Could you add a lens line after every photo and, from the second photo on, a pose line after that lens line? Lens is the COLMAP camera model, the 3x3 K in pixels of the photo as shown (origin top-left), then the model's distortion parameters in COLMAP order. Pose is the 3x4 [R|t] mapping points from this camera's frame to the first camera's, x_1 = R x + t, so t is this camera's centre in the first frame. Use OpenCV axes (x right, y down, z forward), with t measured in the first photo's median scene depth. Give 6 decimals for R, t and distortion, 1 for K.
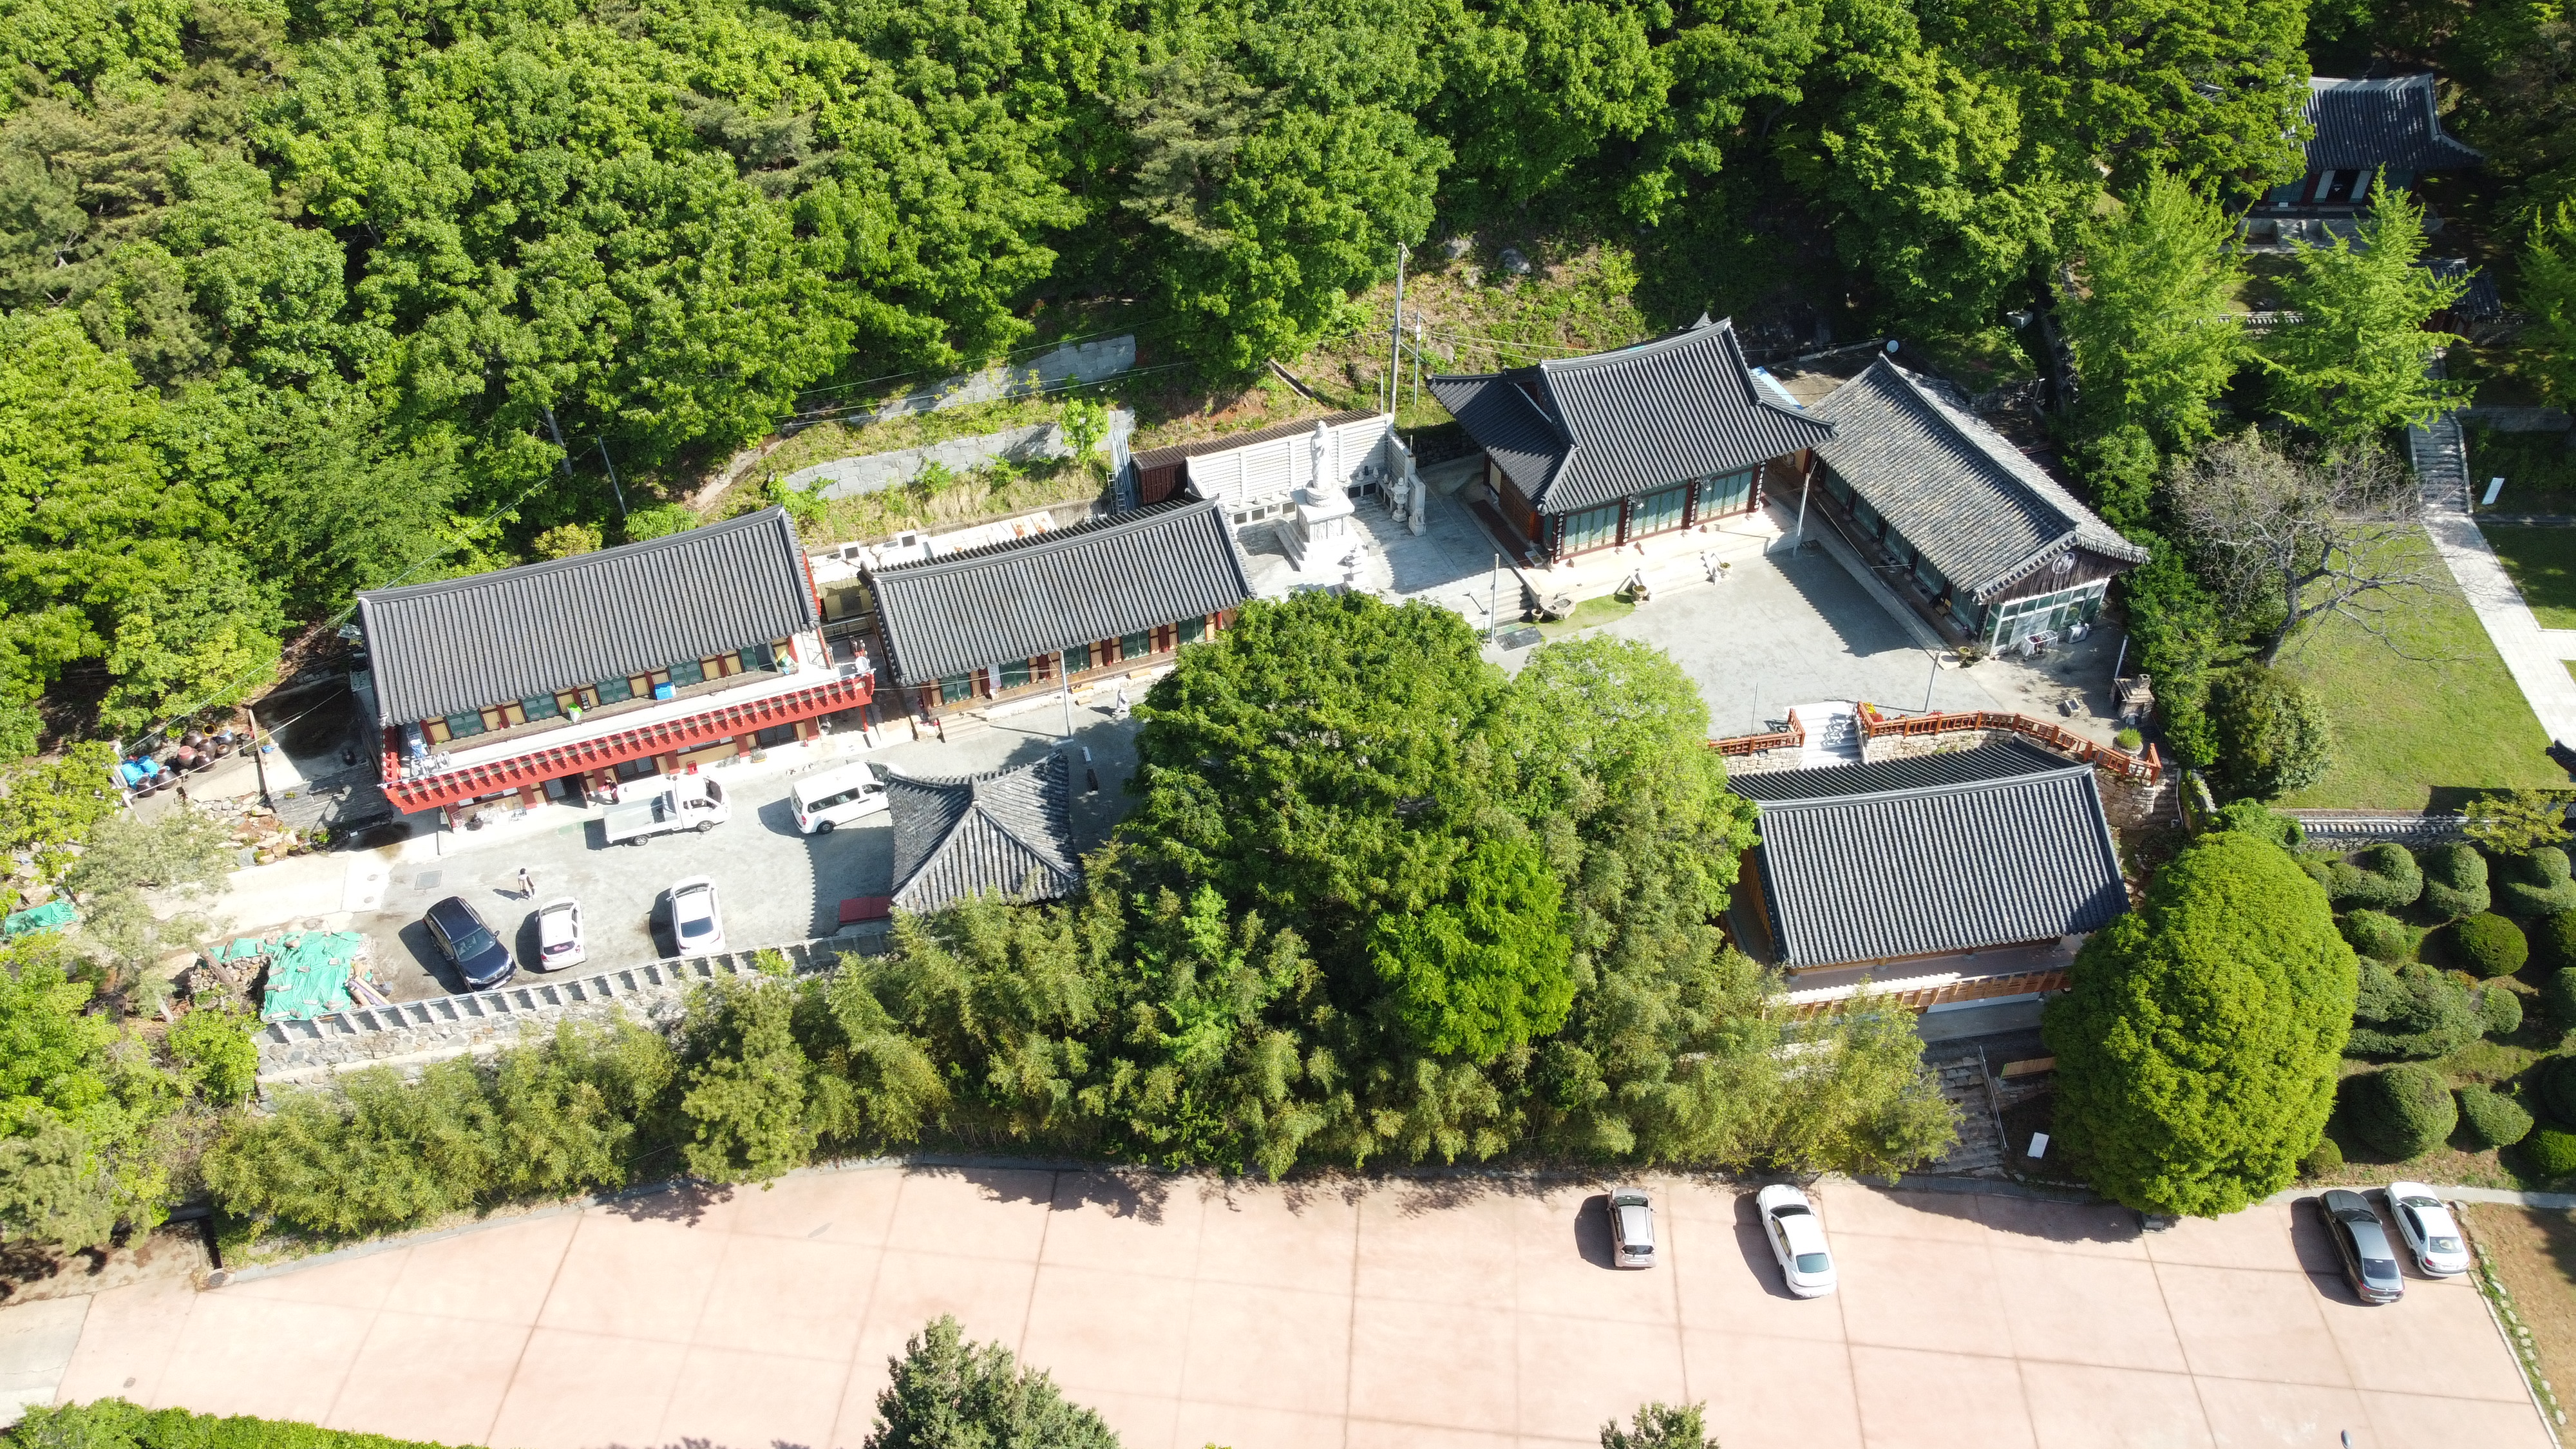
lens RADIAL K [[1962.1, 0, 1288.0], [0, 1962.1, 724.5], [0, 0, 1]] dist [0.019546, -0.057673]
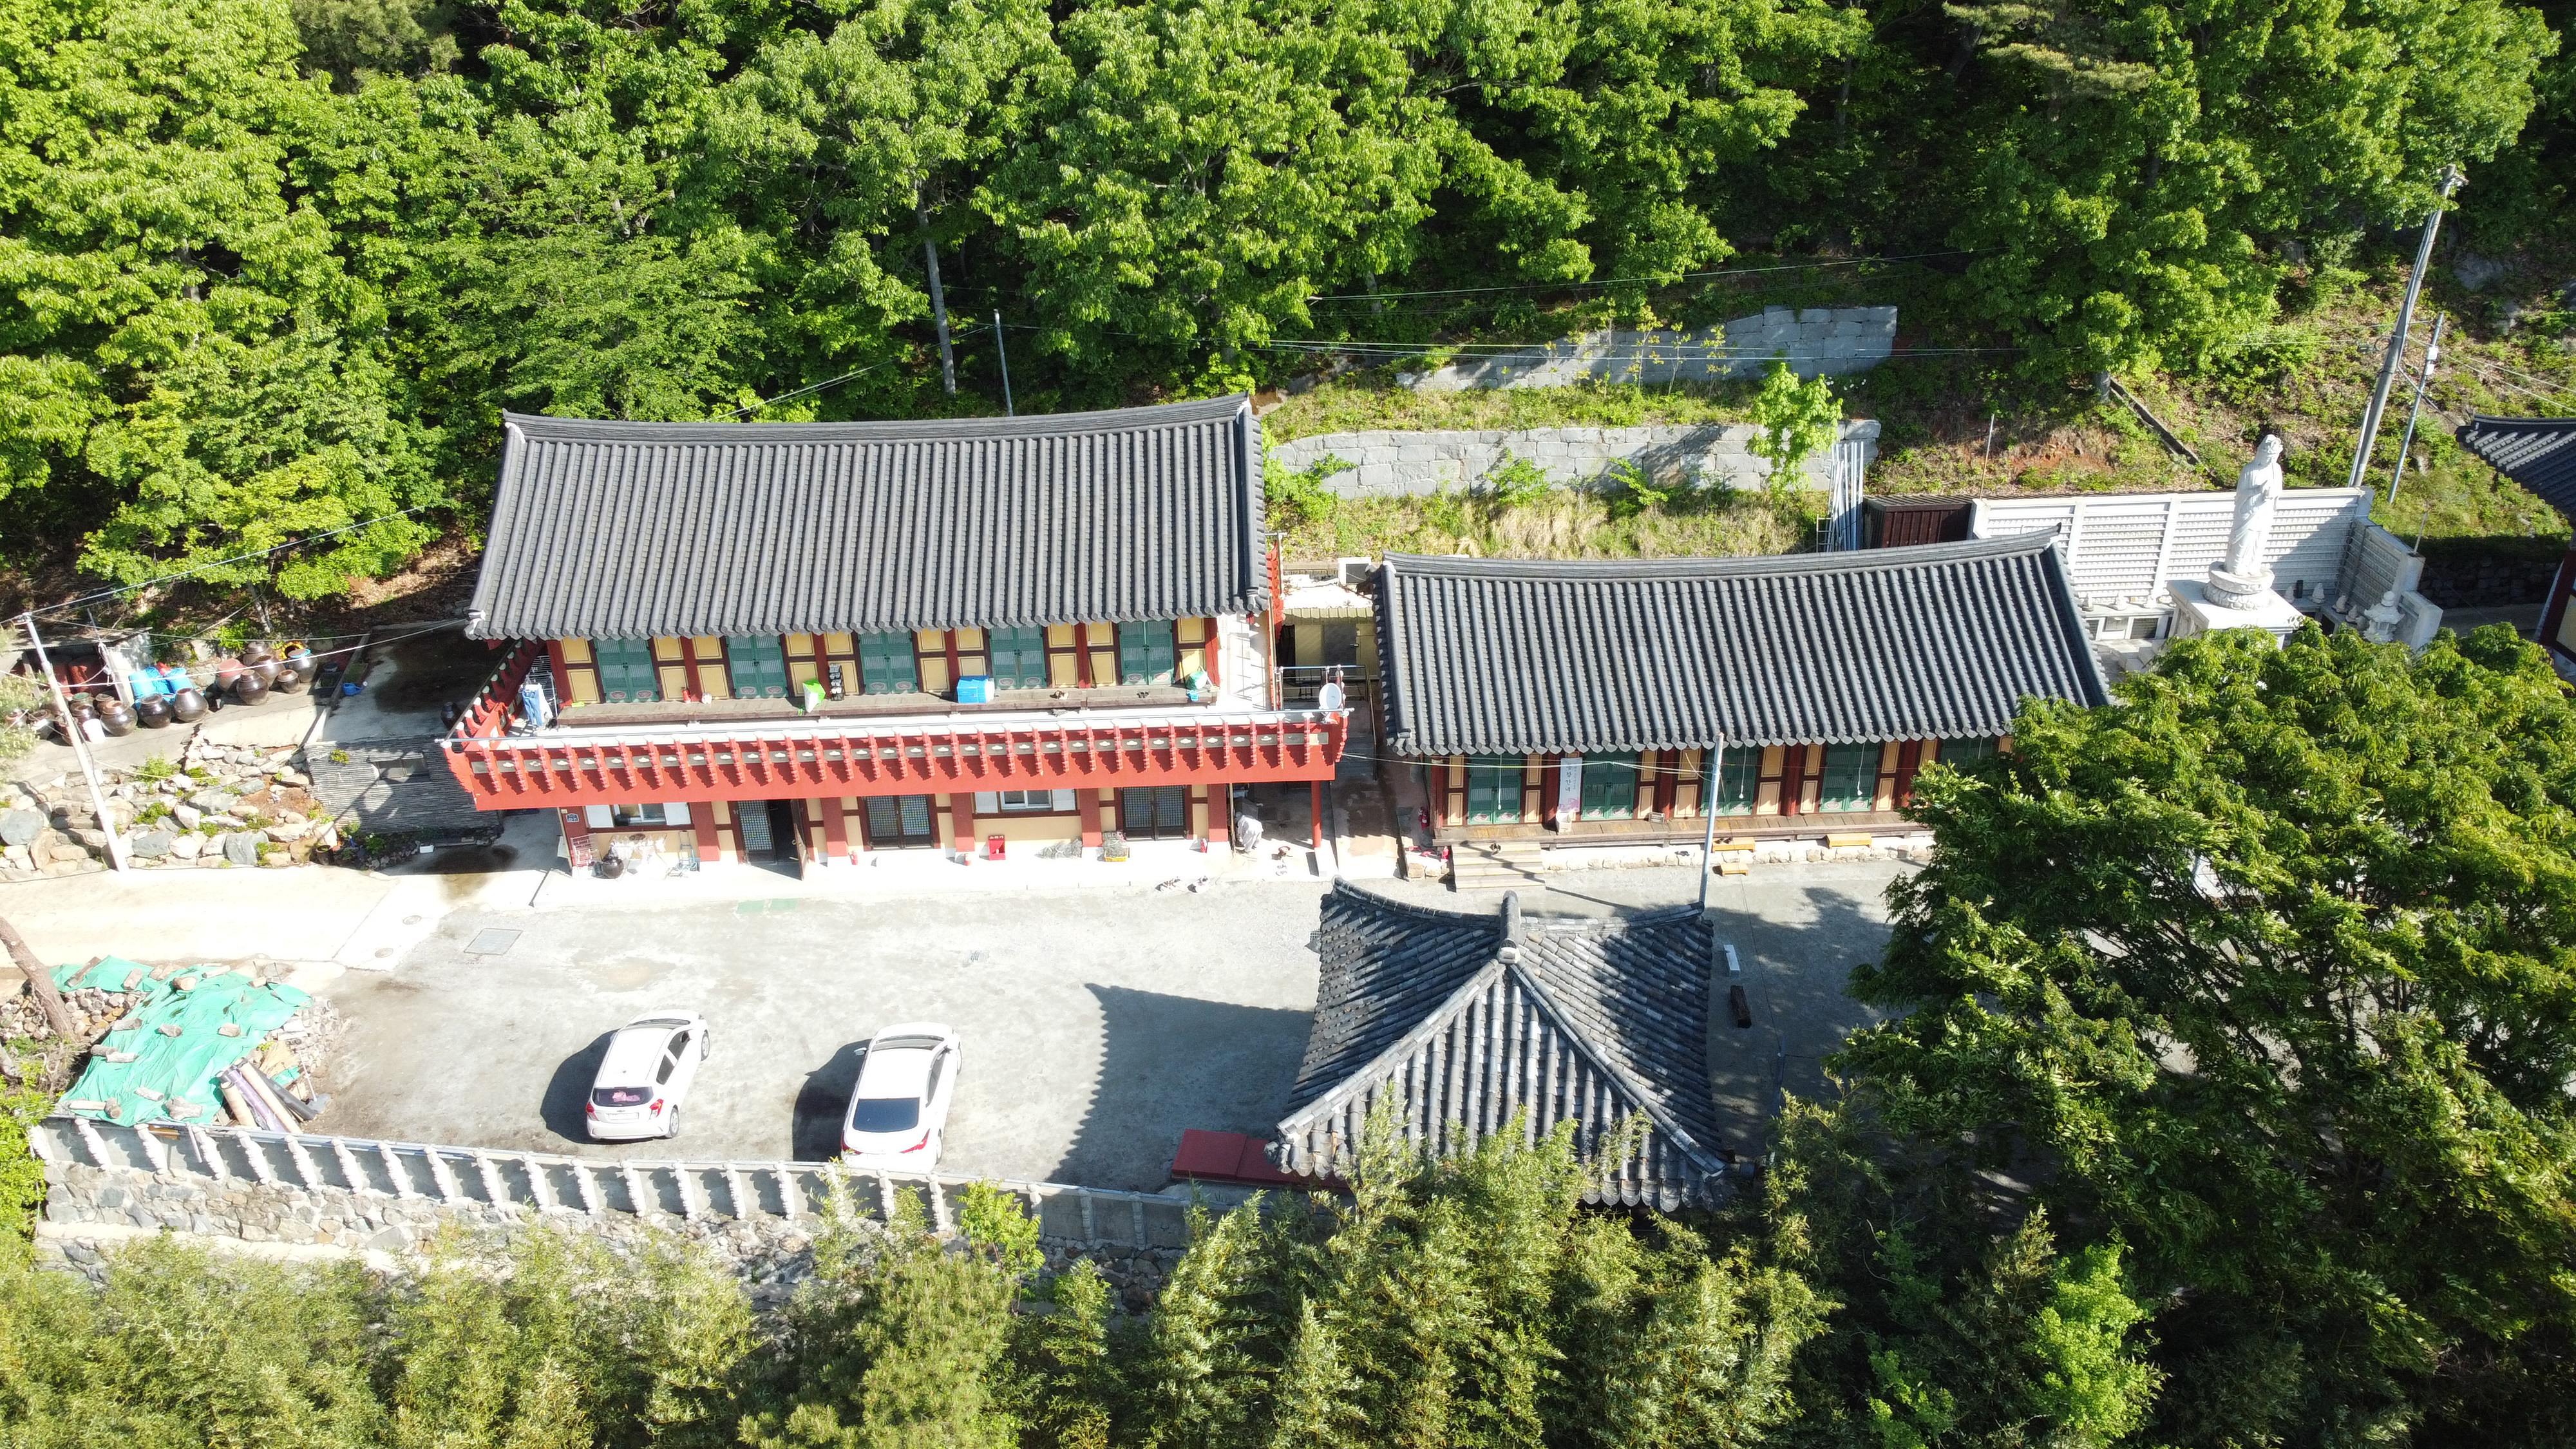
lens RADIAL K [[1962.1, 0, 1288.0], [0, 1962.1, 724.5], [0, 0, 1]] dist [0.019546, -0.057673]
pose [[0.950309, 0.151567, -0.271920, -0.085146], [-0.202939, 0.963982, -0.171915, 0.068439], [0.236070, 0.218556, 0.946839, 0.507976]]
